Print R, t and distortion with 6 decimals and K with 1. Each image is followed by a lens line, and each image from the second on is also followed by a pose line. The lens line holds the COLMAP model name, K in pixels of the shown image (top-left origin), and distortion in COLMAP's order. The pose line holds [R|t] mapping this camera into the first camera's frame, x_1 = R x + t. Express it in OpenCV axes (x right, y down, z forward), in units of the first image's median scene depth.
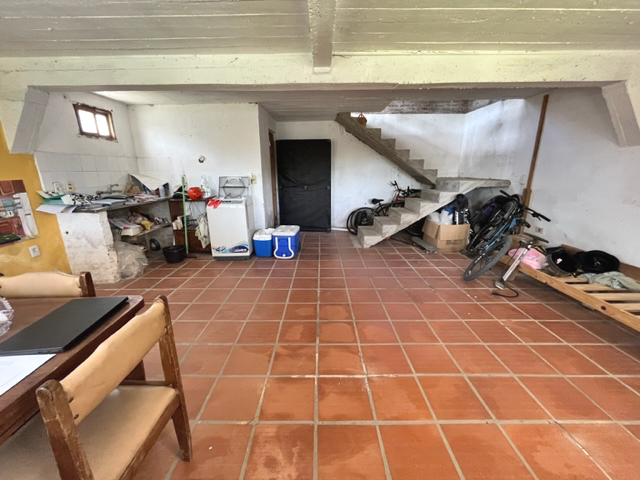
lens RADIAL K [[259.2, 0, 320.0], [0, 259.2, 240.0], [0, 0, 1]] dist [-0.002574, -0.000142]
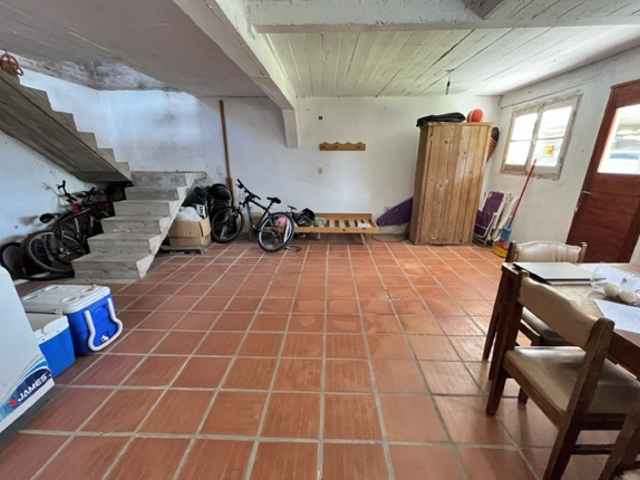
lens RADIAL K [[288.8, 0, 319.8], [0, 288.8, 266.6], [0, 0, 1]] dist [-0.001878, -0.000330]
pose [[0.028015, -0.341988, 0.939287, -0.565890], [0.261904, 0.909341, 0.323273, -0.129763], [-0.964687, 0.236946, 0.115043, 0.469197]]
